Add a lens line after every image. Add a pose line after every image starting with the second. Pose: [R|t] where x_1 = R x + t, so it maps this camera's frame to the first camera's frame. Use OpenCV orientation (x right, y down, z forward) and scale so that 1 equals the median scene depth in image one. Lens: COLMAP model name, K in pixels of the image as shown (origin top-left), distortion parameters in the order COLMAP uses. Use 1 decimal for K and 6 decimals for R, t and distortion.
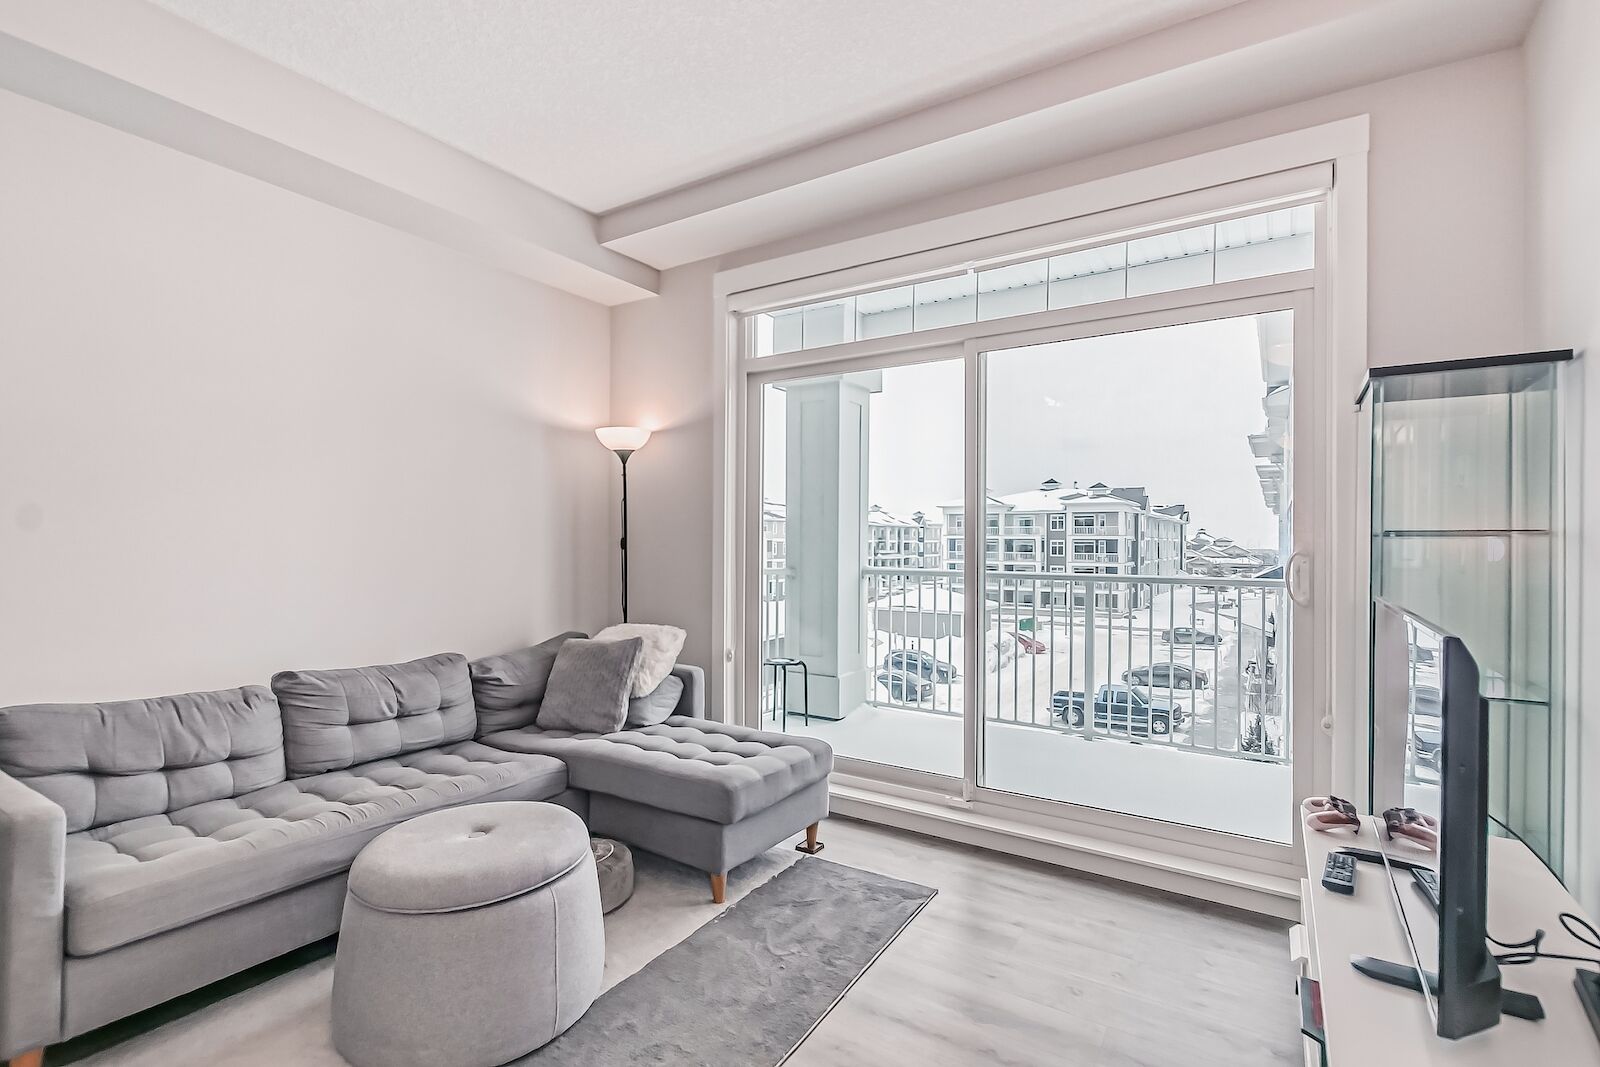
lens RADIAL K [[740.9, 0, 798.9], [0, 740.9, 540.6], [0, 0, 1]] dist [0.002737, -0.003416]
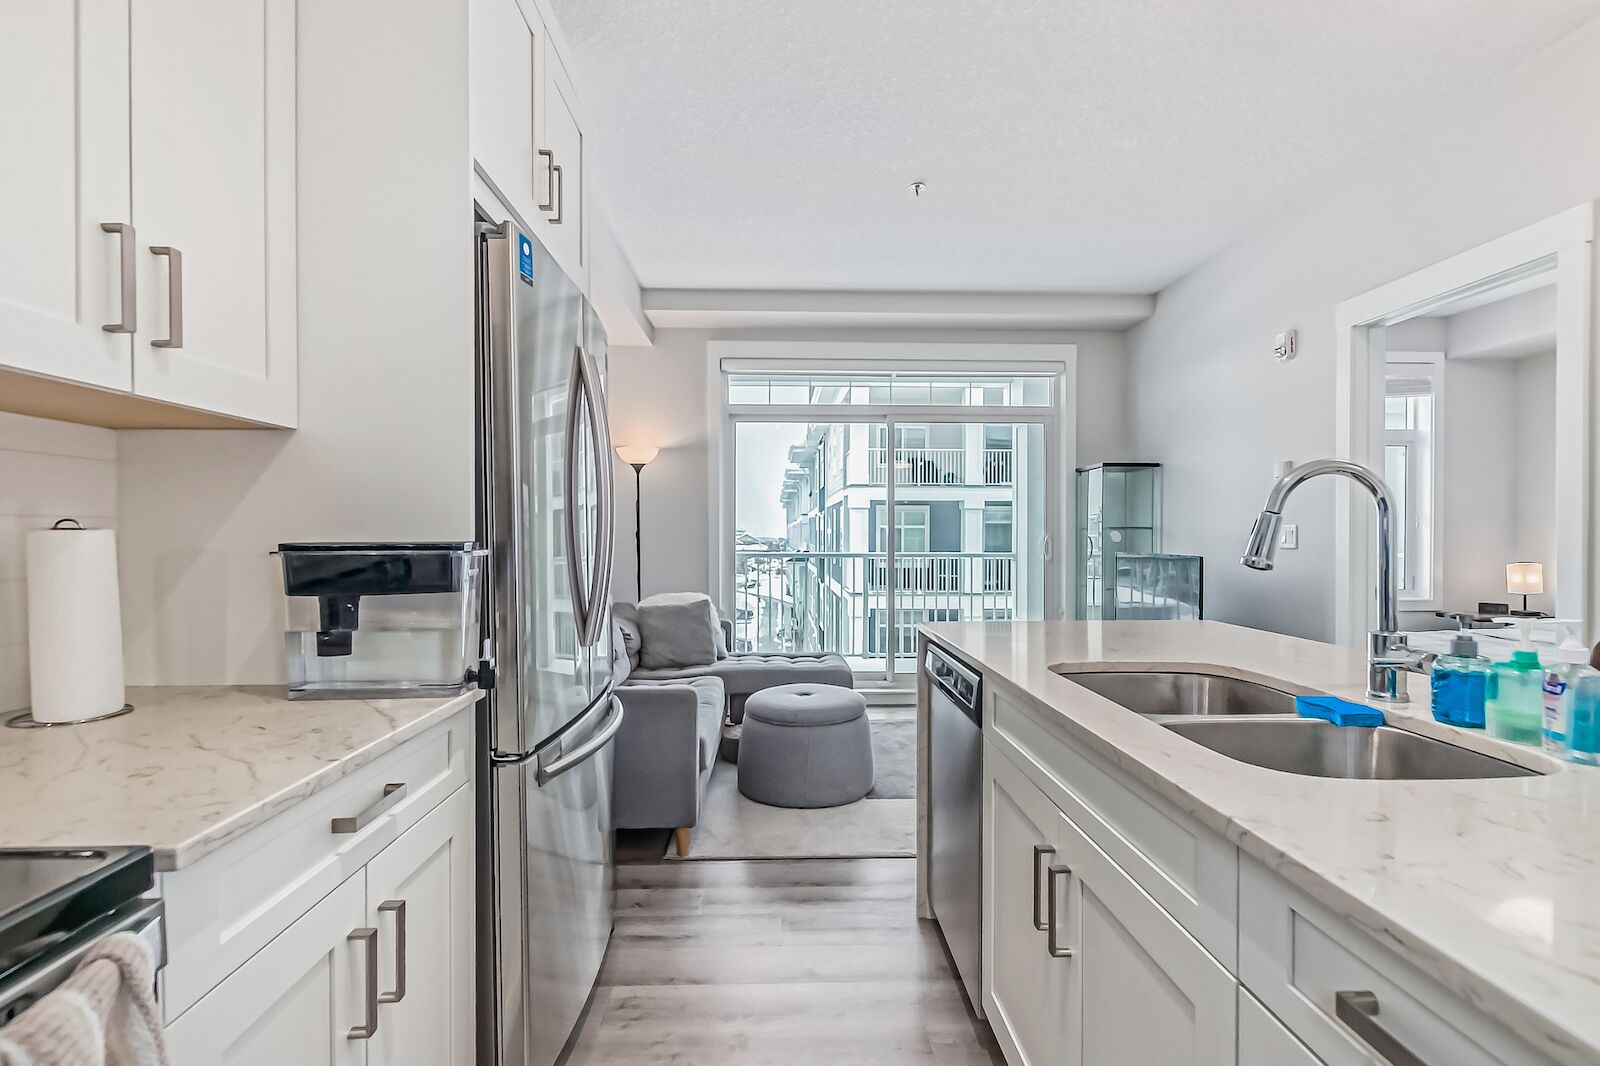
lens RADIAL K [[740.9, 0, 798.9], [0, 740.9, 540.1], [0, 0, 1]] dist [0.002737, -0.003416]
pose [[0.820280, -0.010777, 0.571861, -0.737715], [0.003540, 0.999899, 0.013765, -0.003329], [-0.571952, -0.009267, 0.820235, -0.232515]]
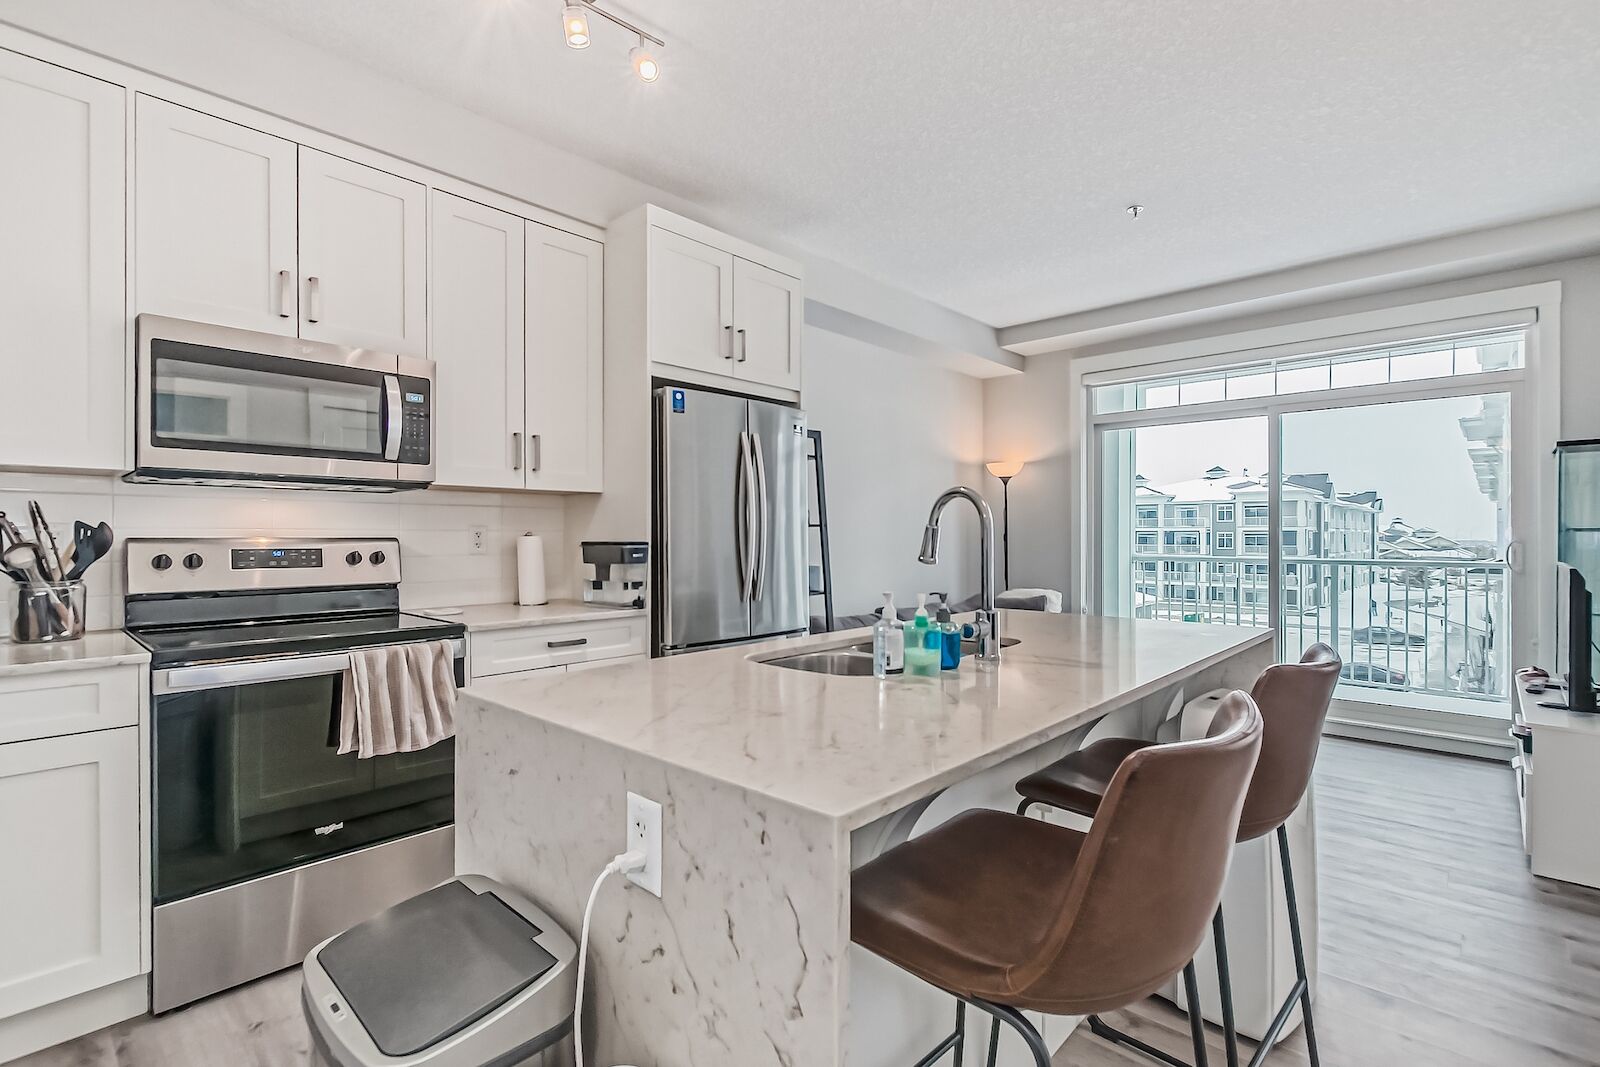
lens RADIAL K [[743.7, 0, 800.0], [0, 743.7, 533.5], [0, 0, 1]] dist [0.002371, -0.000641]
pose [[0.984247, -0.006051, -0.176693, -0.375156], [0.005860, 0.999982, -0.001603, -0.004352], [0.176699, 0.000543, 0.984265, -0.572577]]
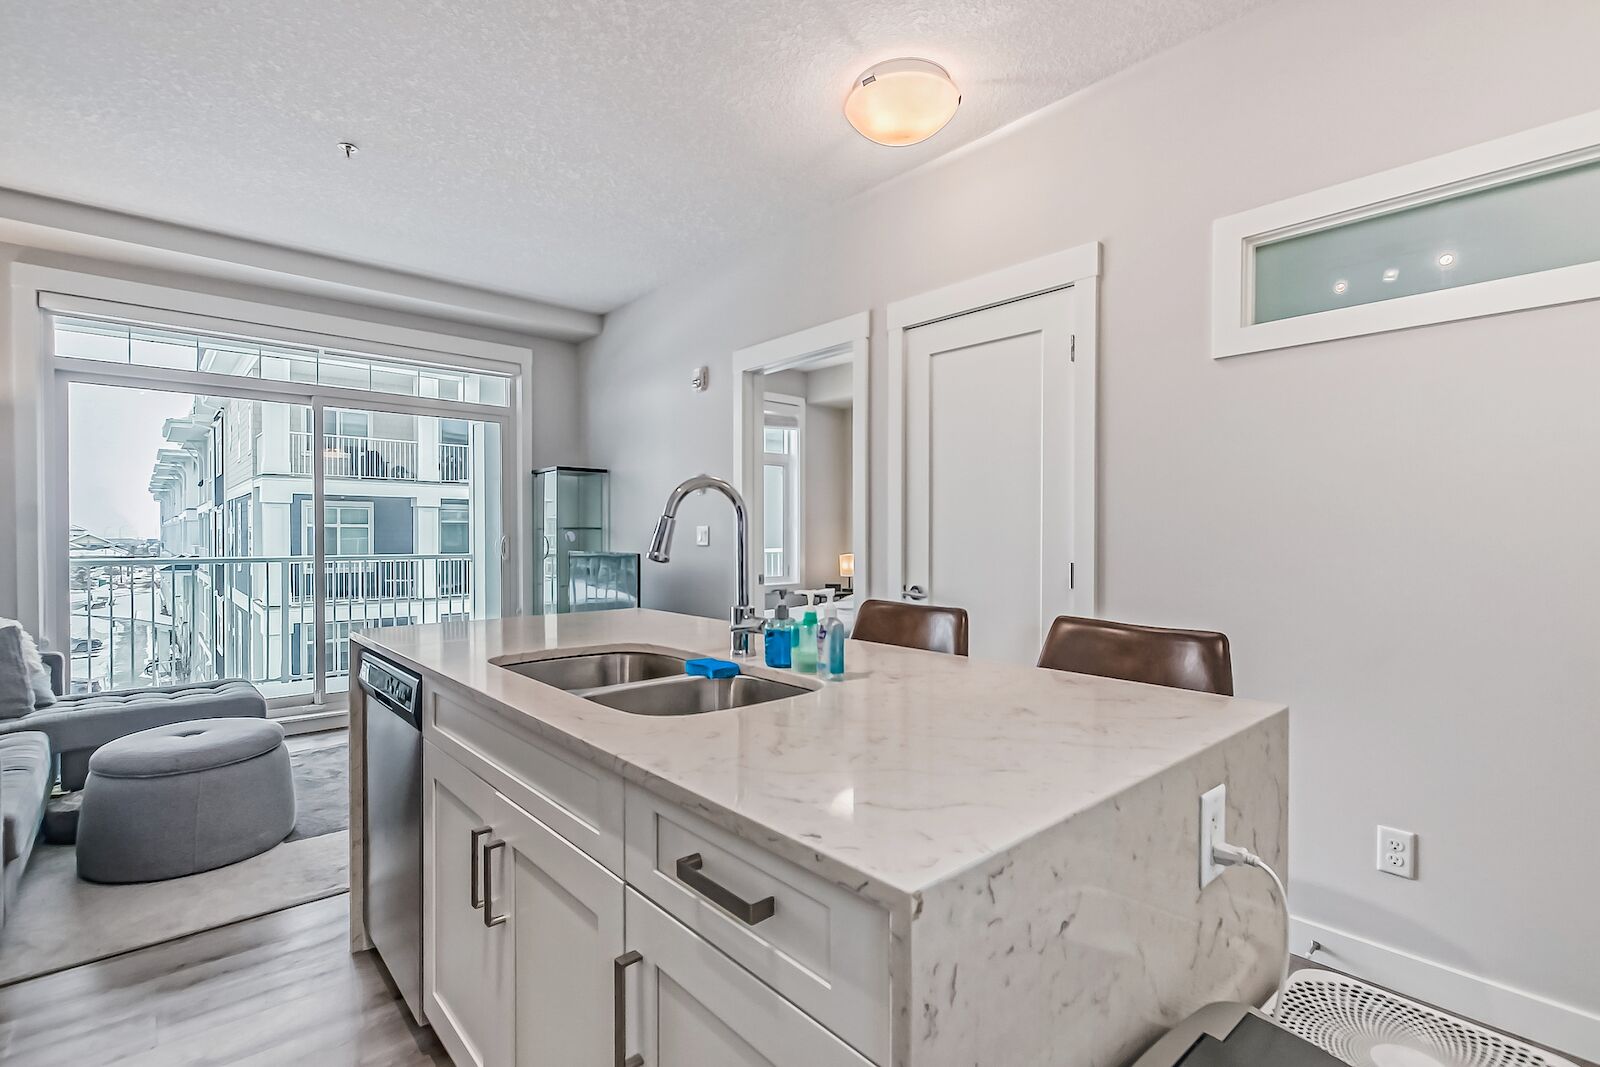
lens RADIAL K [[740.9, 0, 798.9], [0, 740.9, 540.6], [0, 0, 1]] dist [0.002737, -0.003416]
pose [[0.264525, -0.014593, 0.964268, -0.755393], [-0.000557, 0.999883, 0.015285, -0.003334], [-0.964379, -0.004581, 0.264486, -0.260073]]
